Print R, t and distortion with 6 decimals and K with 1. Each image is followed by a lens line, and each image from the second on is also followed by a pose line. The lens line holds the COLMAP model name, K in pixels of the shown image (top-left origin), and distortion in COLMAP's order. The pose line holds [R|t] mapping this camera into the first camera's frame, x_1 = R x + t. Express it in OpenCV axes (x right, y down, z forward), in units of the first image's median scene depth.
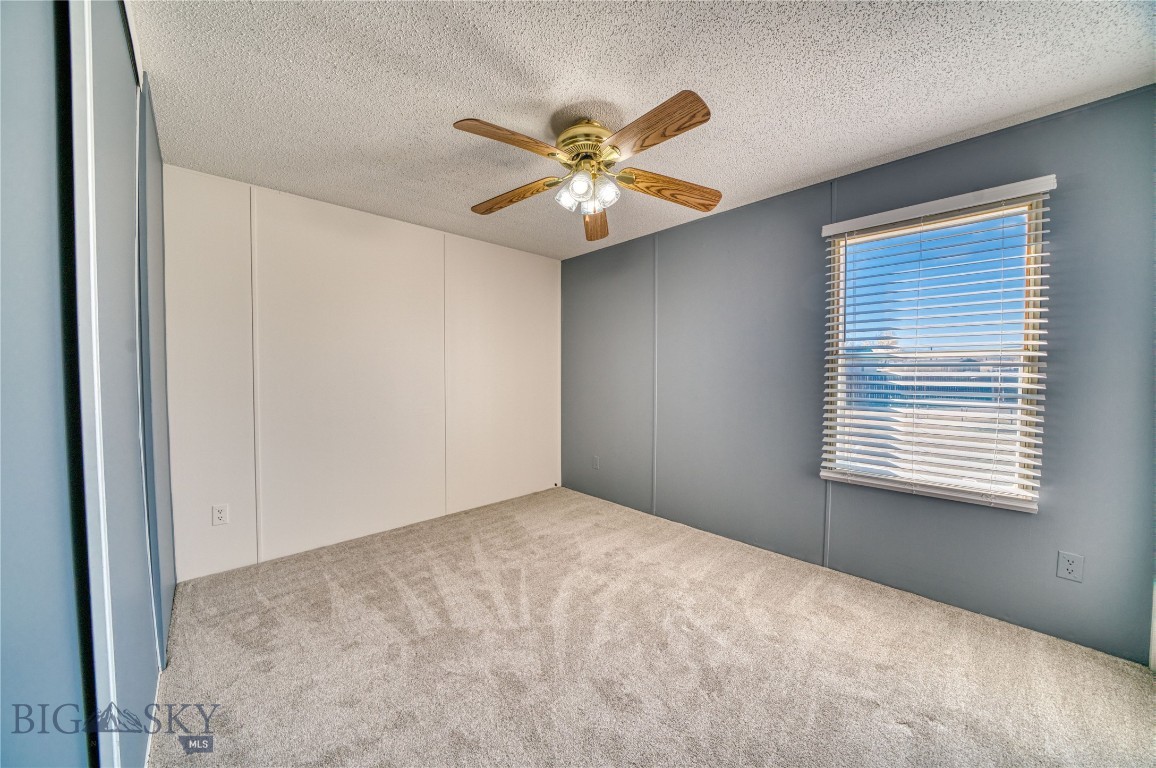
lens RADIAL K [[397.6, 0, 574.9], [0, 397.6, 385.8], [0, 0, 1]] dist [-0.022593, 0.000503]
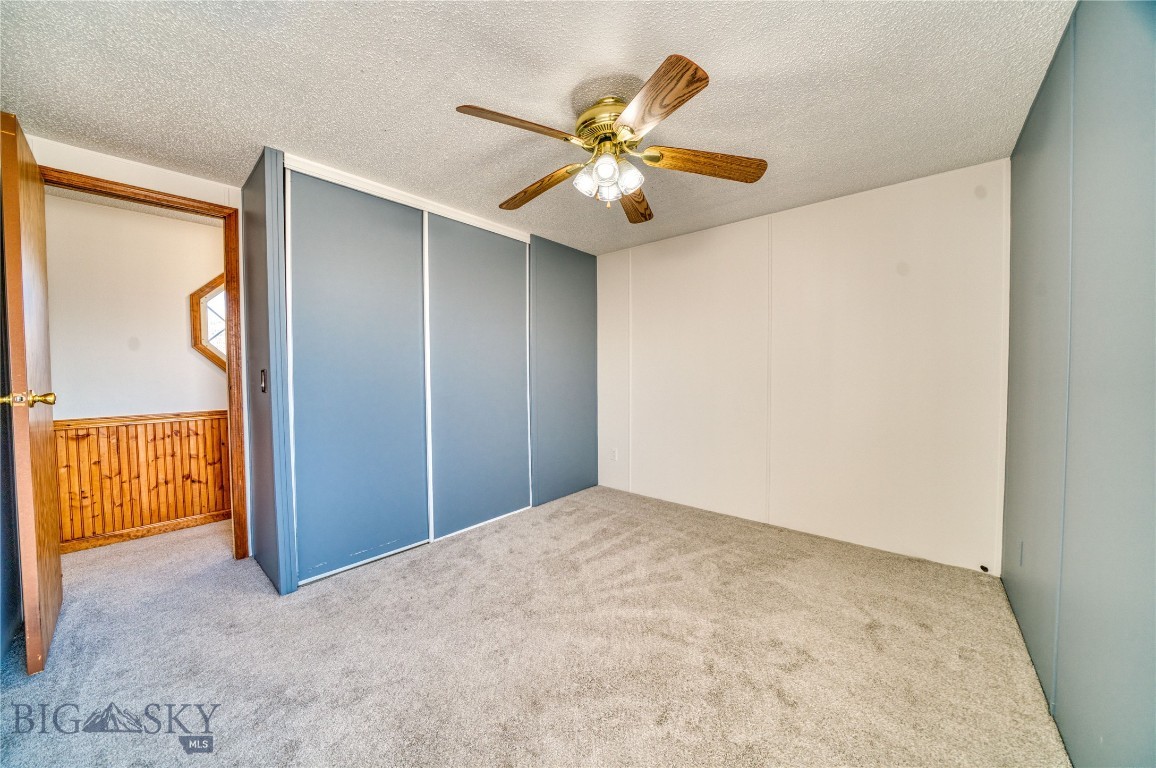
lens RADIAL K [[397.6, 0, 574.9], [0, 397.6, 385.8], [0, 0, 1]] dist [-0.022593, 0.000503]
pose [[0.094973, 0.036188, -0.994822, 0.759728], [-0.029605, 0.999000, 0.033513, -0.014222], [0.995040, 0.026268, 0.095950, 0.665858]]
